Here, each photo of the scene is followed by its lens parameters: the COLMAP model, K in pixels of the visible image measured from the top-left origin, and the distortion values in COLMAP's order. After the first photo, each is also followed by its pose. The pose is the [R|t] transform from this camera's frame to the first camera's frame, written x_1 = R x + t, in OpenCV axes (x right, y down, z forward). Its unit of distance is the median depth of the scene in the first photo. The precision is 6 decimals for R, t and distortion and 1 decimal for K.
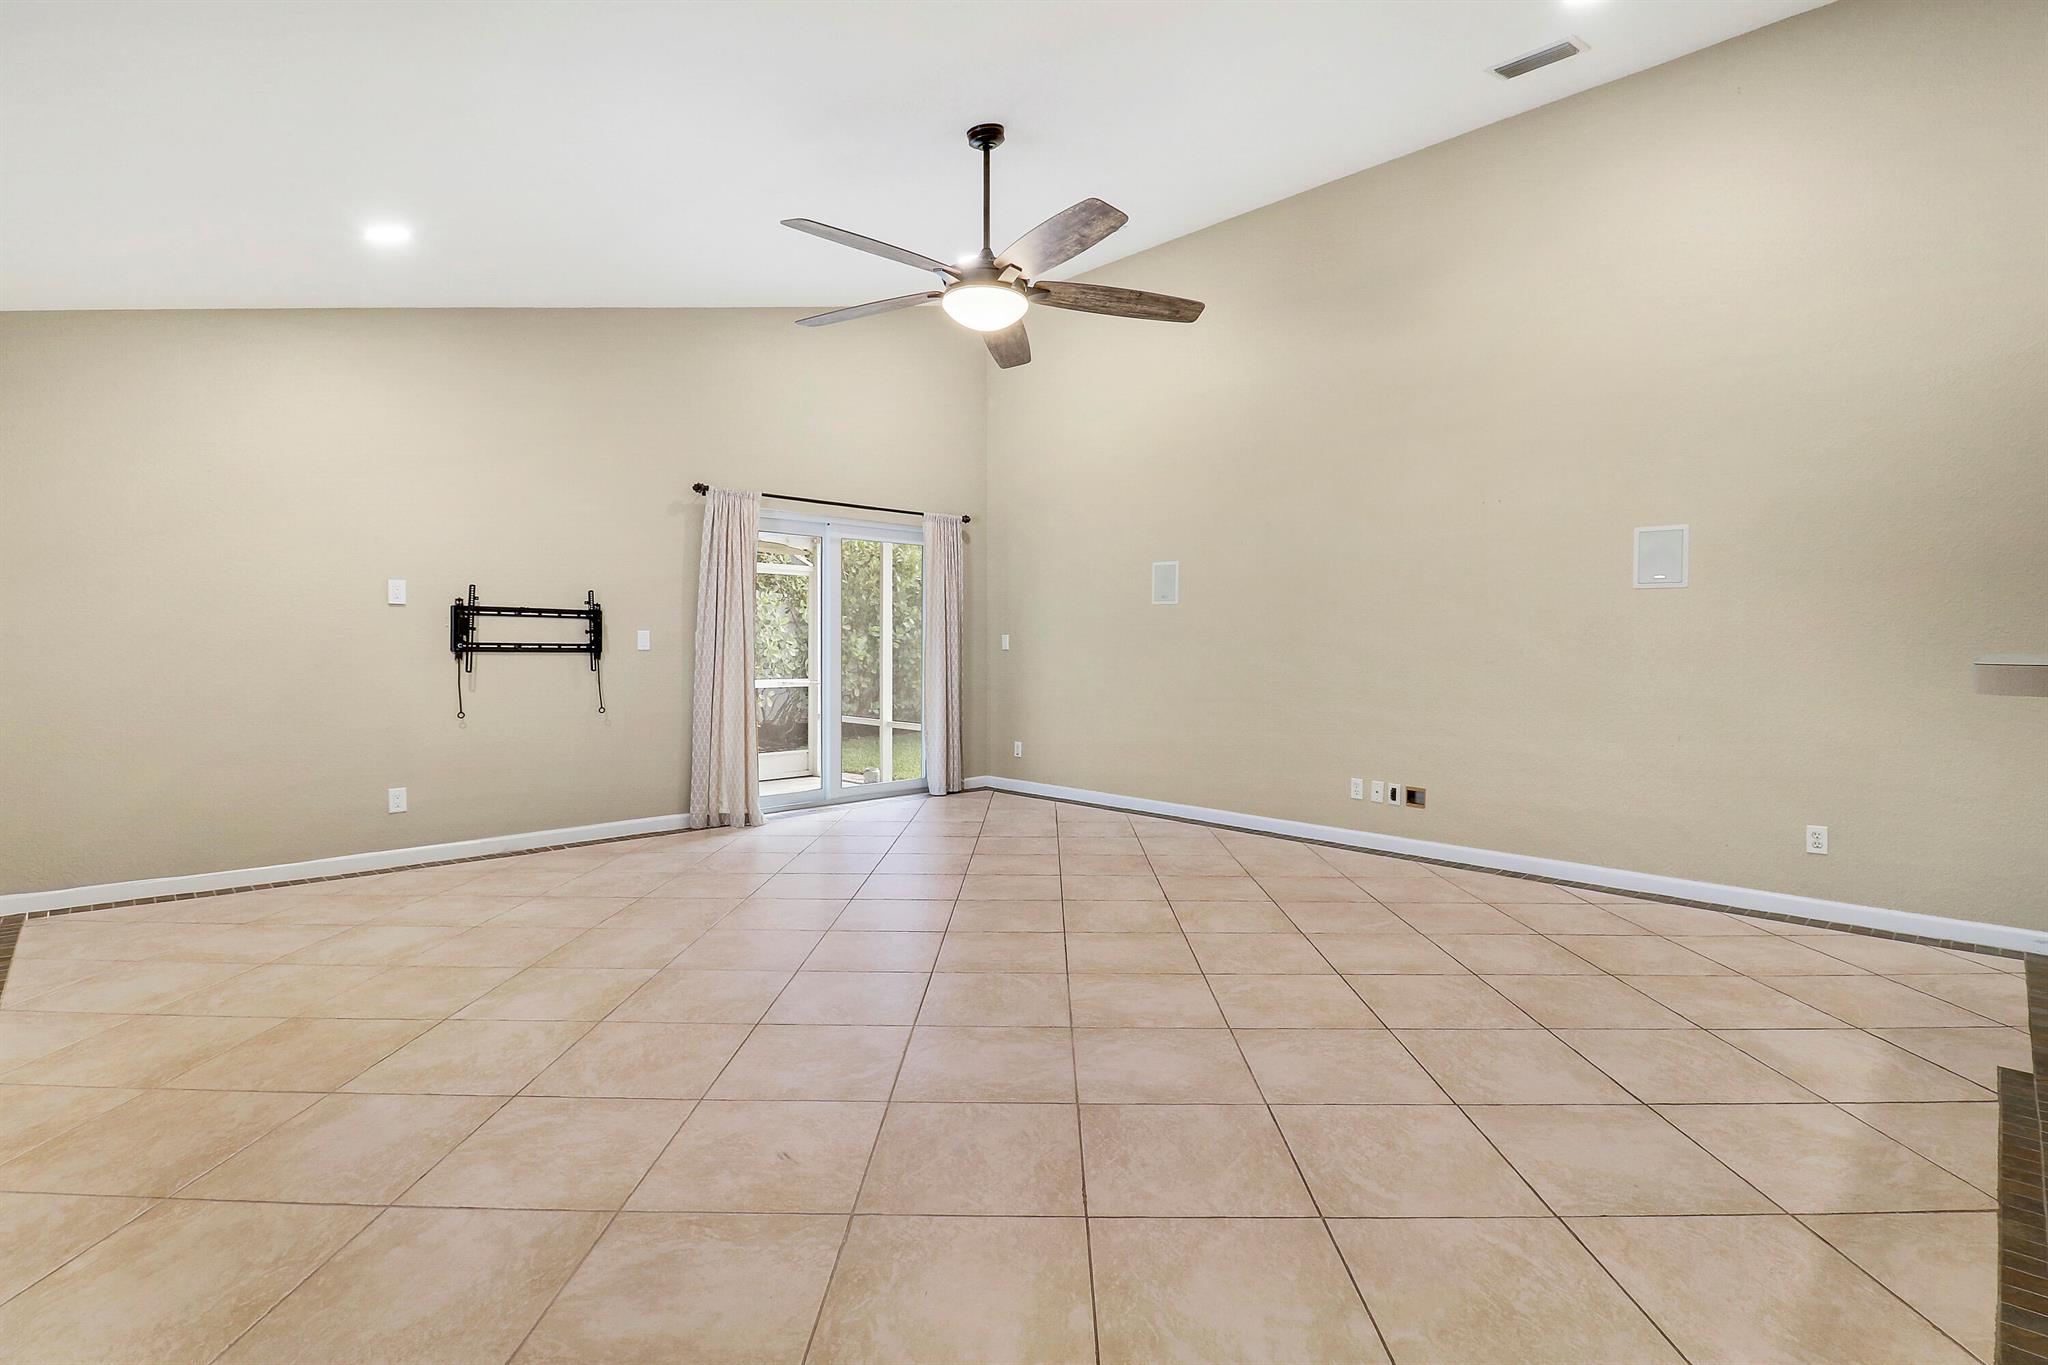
lens RADIAL K [[959.6, 0, 1030.9], [0, 959.6, 659.3], [0, 0, 1]] dist [-0.001326, -0.014114]
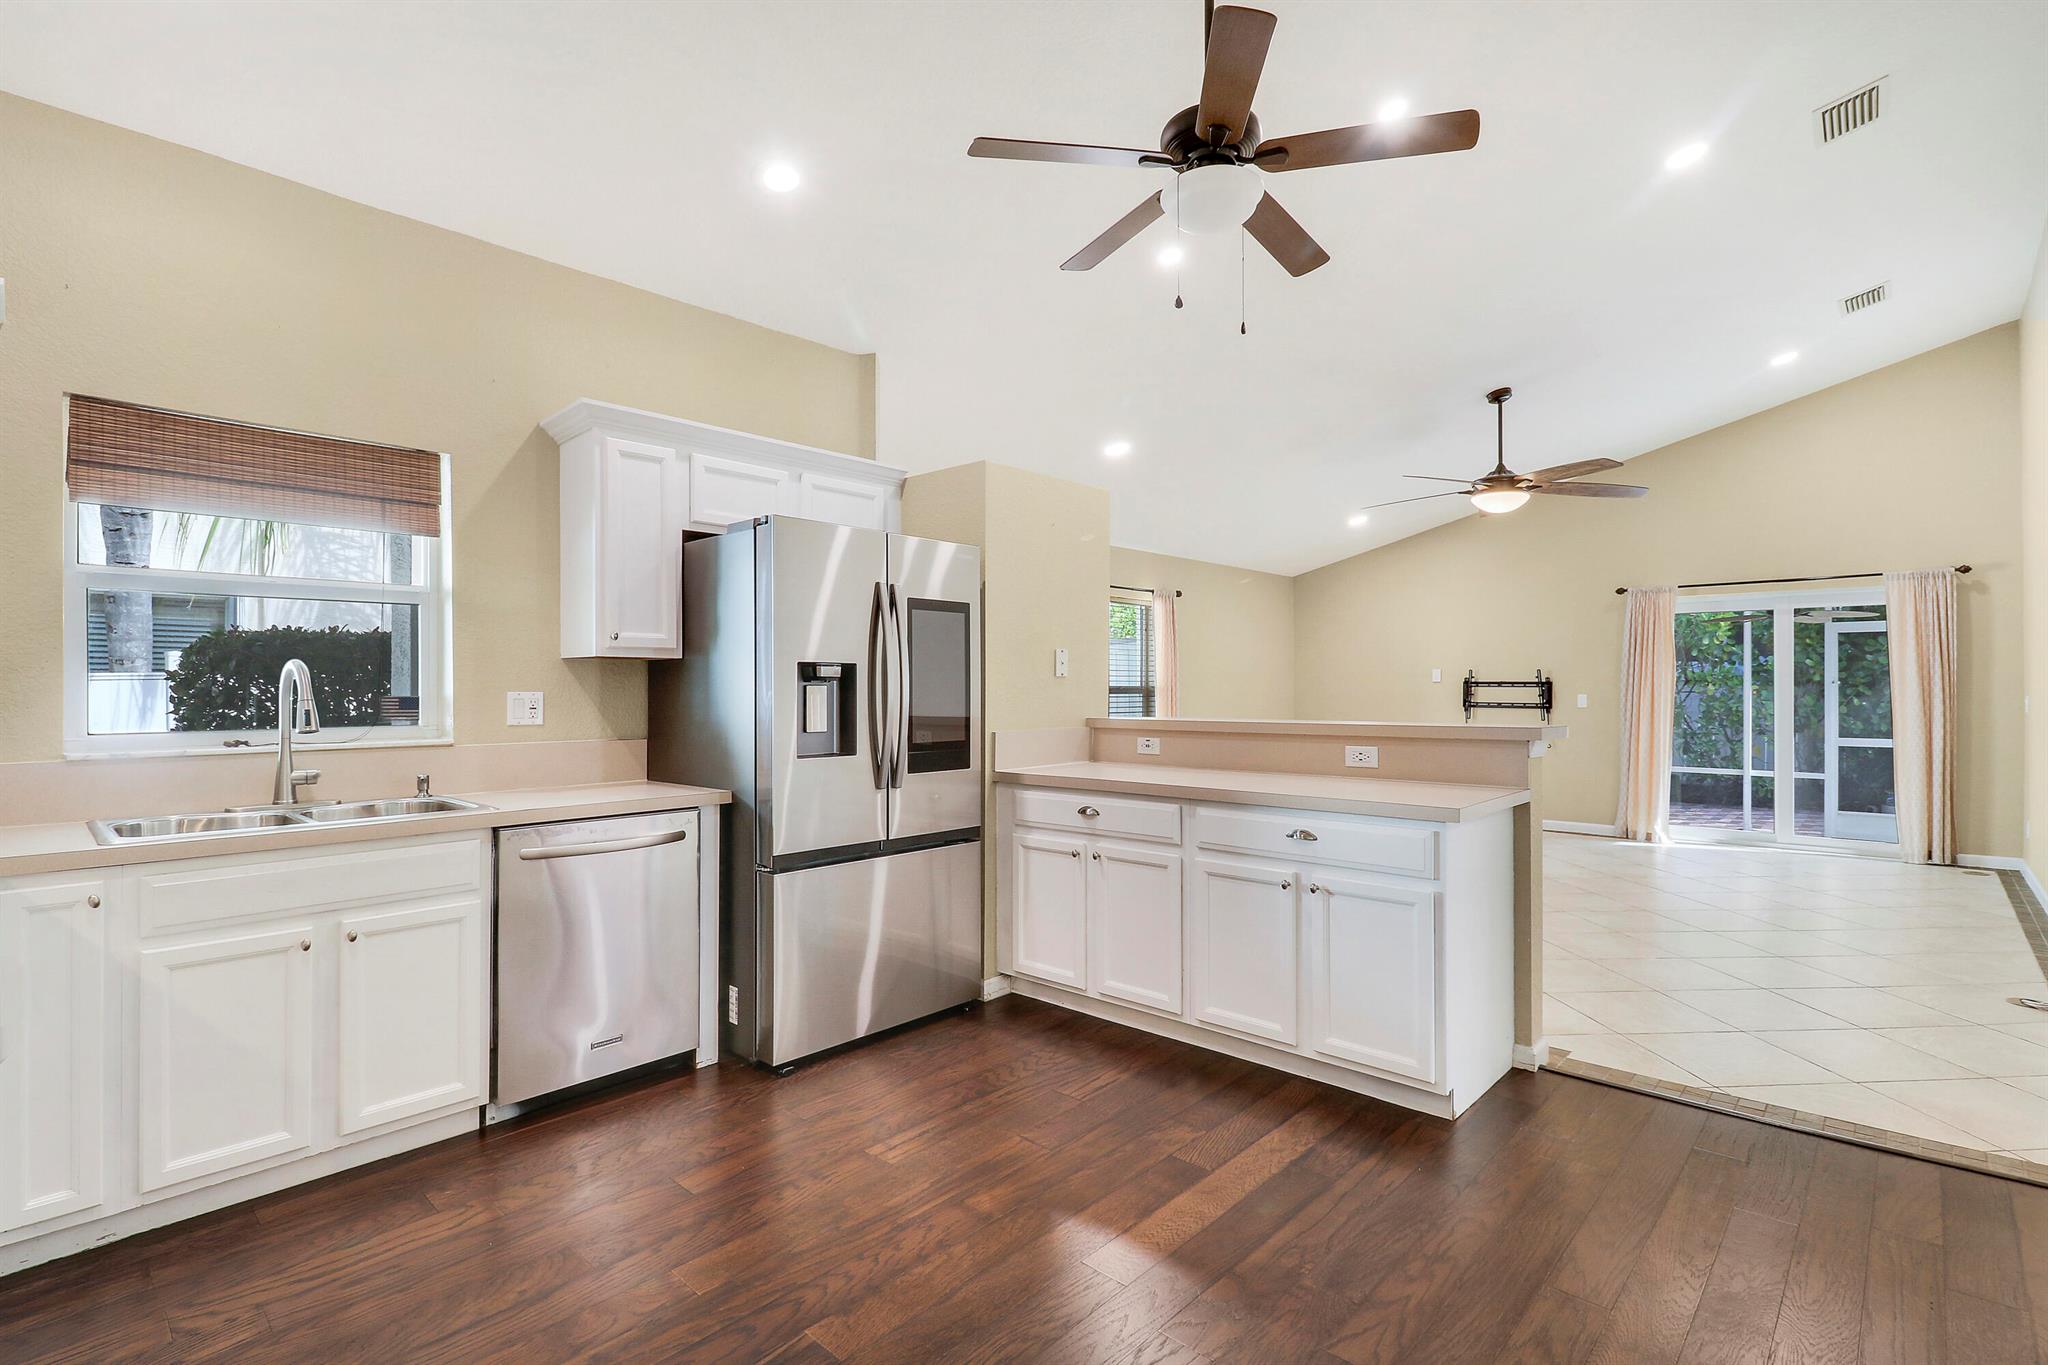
lens RADIAL K [[988.2, 0, 1056.6], [0, 988.2, 671.3], [0, 0, 1]] dist [0.024861, -0.014329]
pose [[0.082140, -0.020694, -0.996406, 1.098445], [-0.016048, 0.999627, -0.022084, -0.020184], [0.996492, 0.017805, 0.081778, 0.084629]]
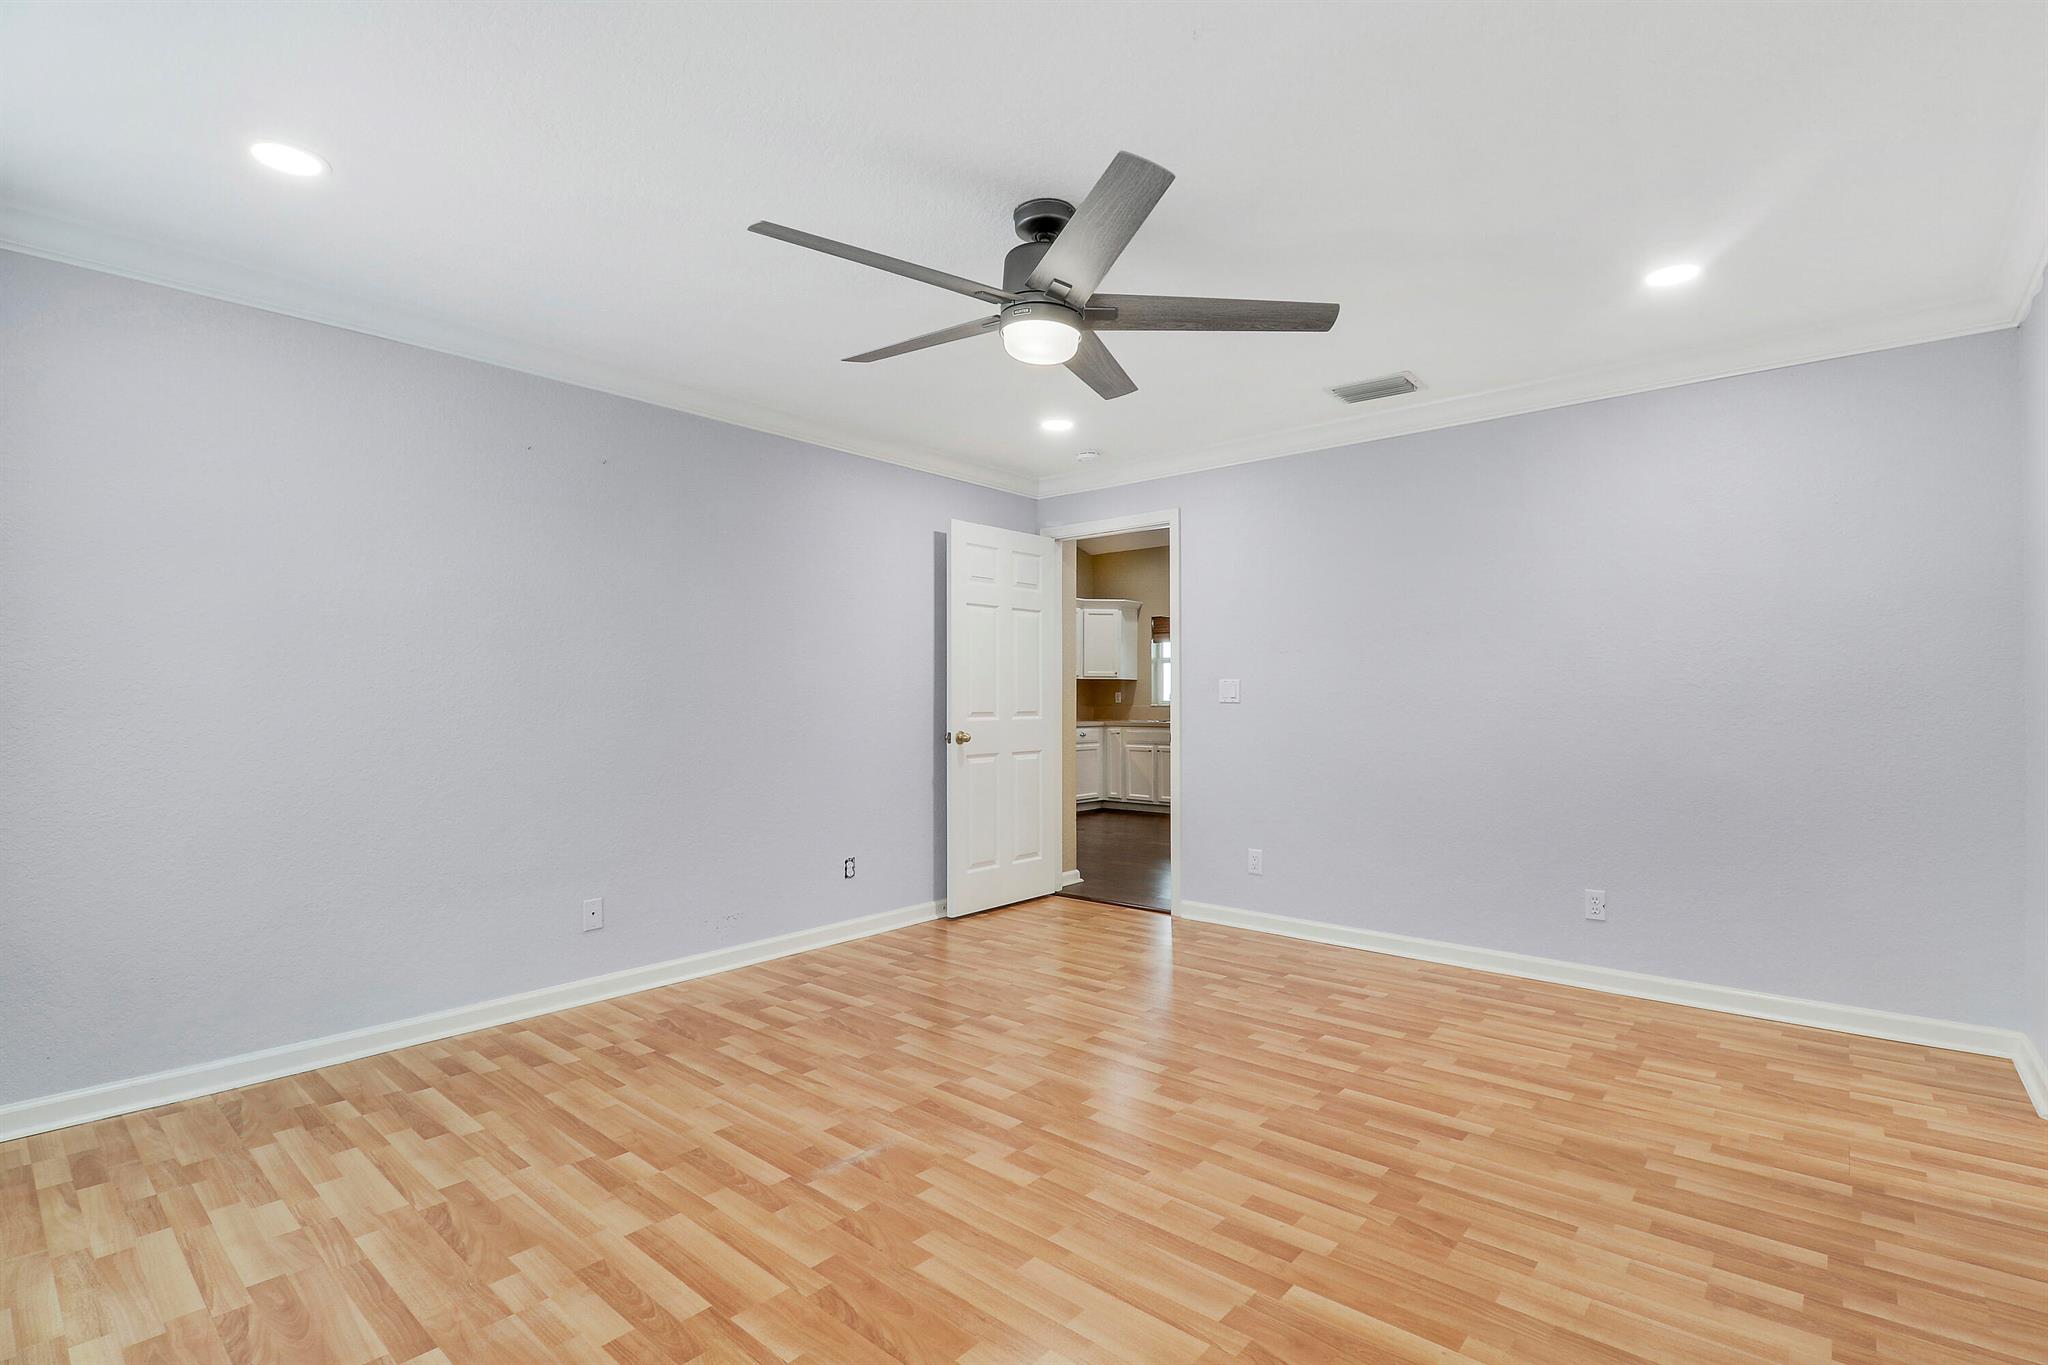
lens RADIAL K [[952.2, 0, 1035.5], [0, 952.2, 680.3], [0, 0, 1]] dist [0.000988, -0.013297]
pose [[-0.996184, -0.003868, -0.087191, 0.982064], [-0.003712, 0.999991, -0.001957, -0.026152], [0.087197, -0.001626, -0.996190, 1.506127]]
